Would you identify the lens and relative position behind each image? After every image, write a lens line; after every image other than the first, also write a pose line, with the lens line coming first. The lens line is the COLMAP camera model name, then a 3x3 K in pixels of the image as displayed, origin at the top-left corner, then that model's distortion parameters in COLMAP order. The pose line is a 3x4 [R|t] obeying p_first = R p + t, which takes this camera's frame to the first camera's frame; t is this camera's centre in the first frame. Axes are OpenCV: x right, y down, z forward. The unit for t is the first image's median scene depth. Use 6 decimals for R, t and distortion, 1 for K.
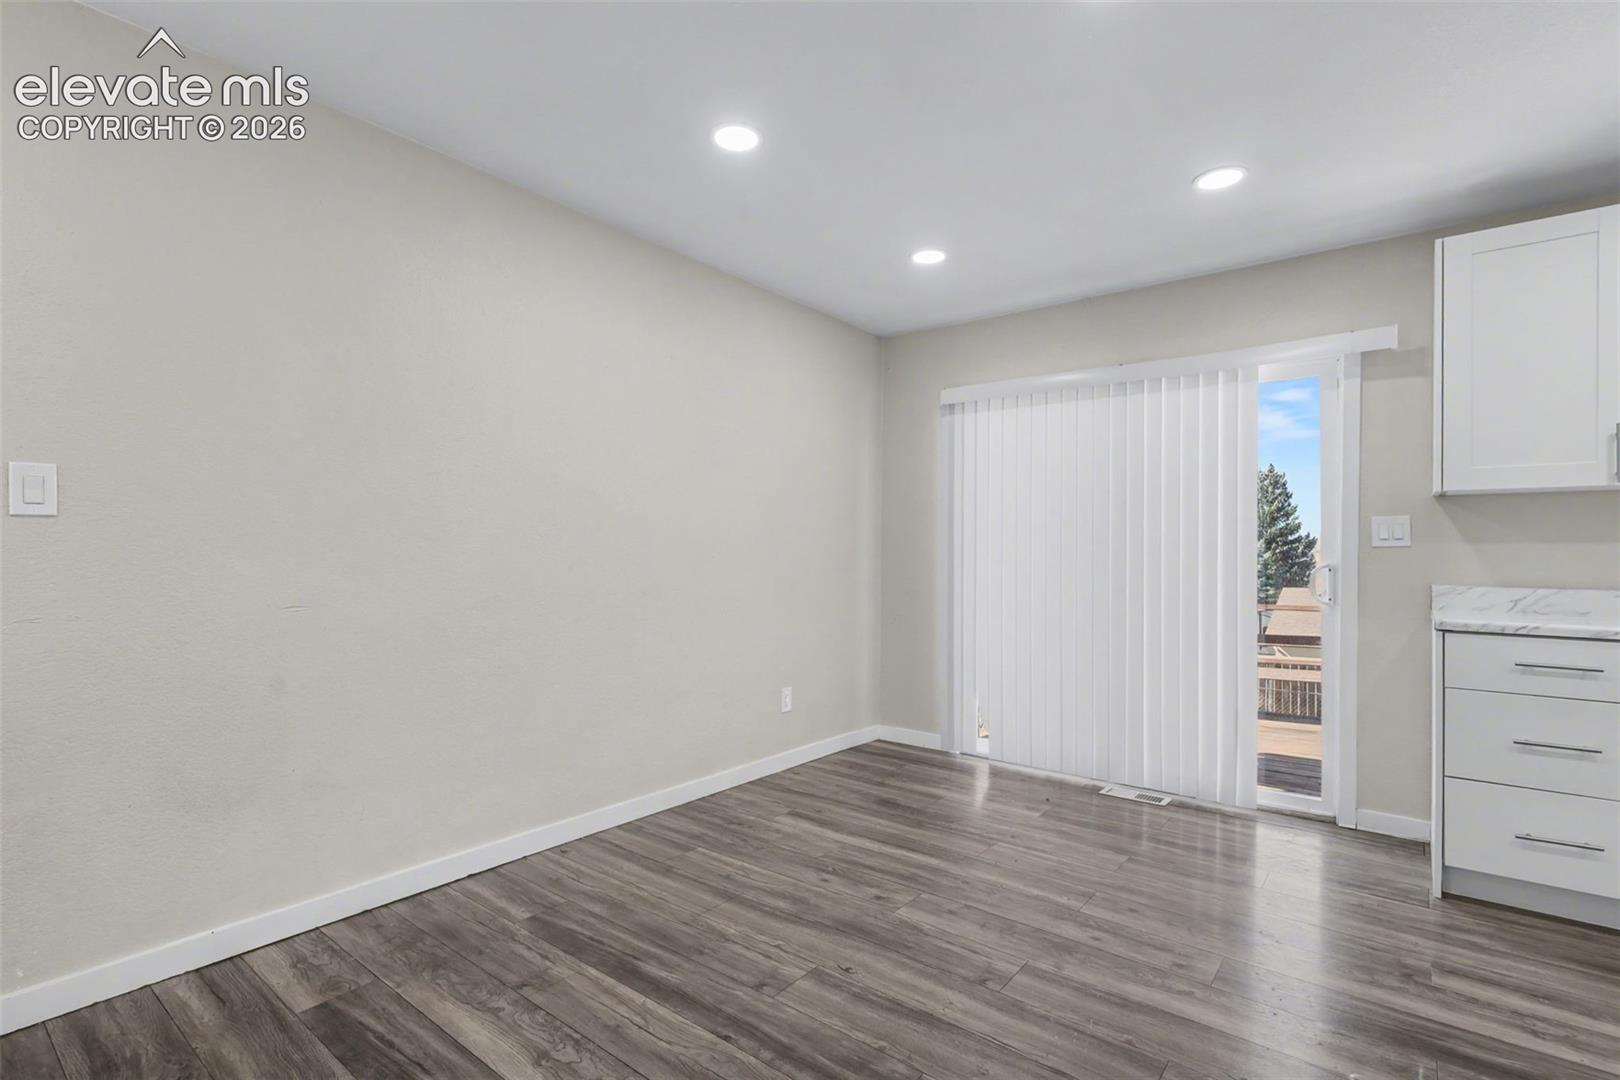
lens RADIAL K [[762.3, 0, 814.6], [0, 762.3, 546.0], [0, 0, 1]] dist [0.002046, 0.001026]
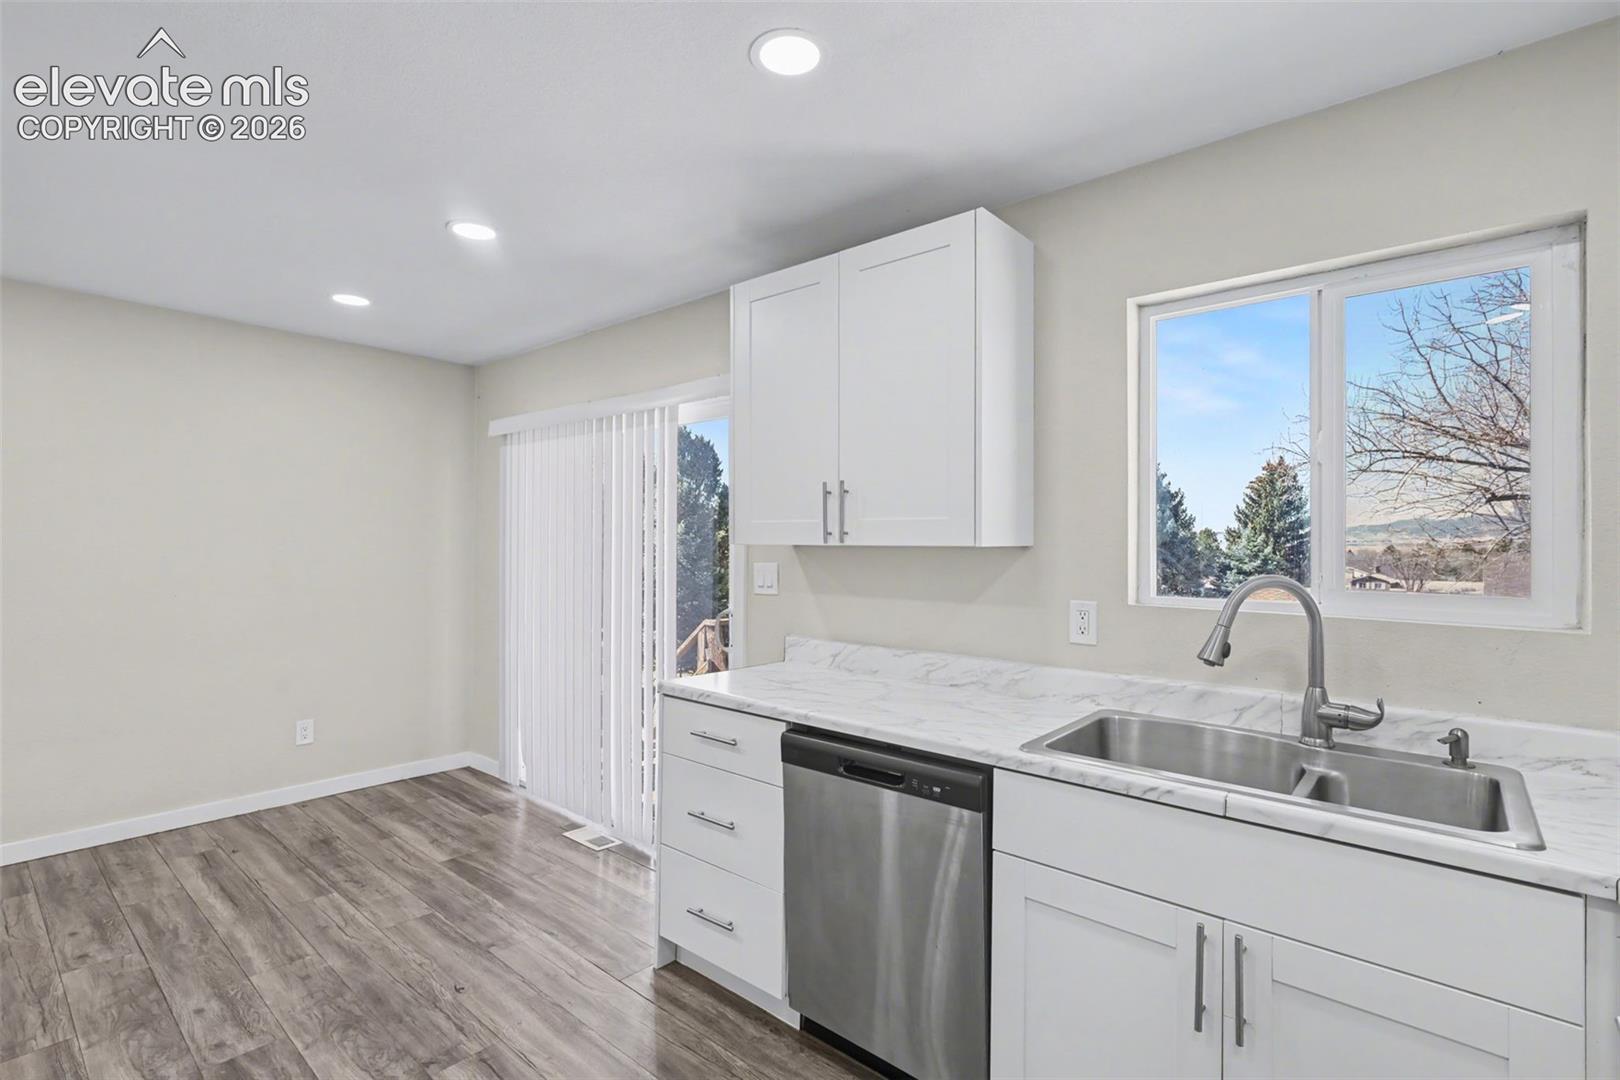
lens RADIAL K [[756.5, 0, 803.1], [0, 756.5, 537.1], [0, 0, 1]] dist [0.002937, 0.000169]
pose [[0.998821, 0.000327, -0.048546, 0.855291], [-0.000380, 0.999999, -0.001088, -0.071617], [0.048545, 0.001105, 0.998820, 0.036610]]
